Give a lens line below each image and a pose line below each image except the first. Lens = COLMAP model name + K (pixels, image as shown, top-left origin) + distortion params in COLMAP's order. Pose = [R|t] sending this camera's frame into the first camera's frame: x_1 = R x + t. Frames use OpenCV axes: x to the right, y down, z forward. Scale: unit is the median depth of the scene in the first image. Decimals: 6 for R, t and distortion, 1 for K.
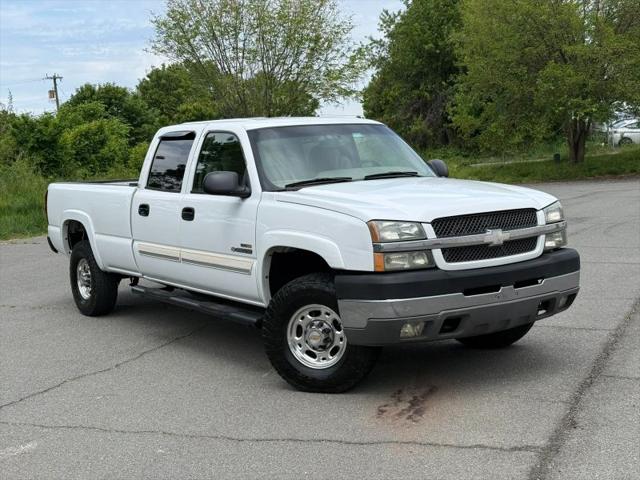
lens RADIAL K [[888.7, 0, 319.2], [0, 888.7, 251.9], [0, 0, 1]] dist [0.196389, -0.381435]
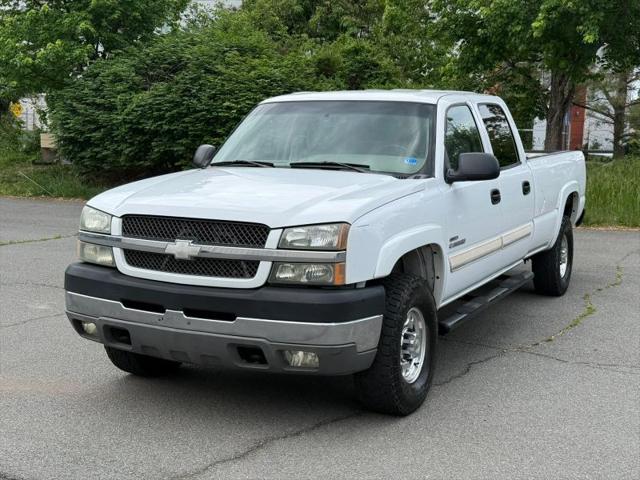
lens RADIAL K [[888.7, 0, 319.2], [0, 888.7, 251.9], [0, 0, 1]] dist [0.196389, -0.381435]
pose [[0.481569, 0.175976, -0.858559, 0.972987], [-0.131277, 0.983065, 0.127862, -0.136614], [0.866521, 0.051135, 0.496515, 0.718151]]
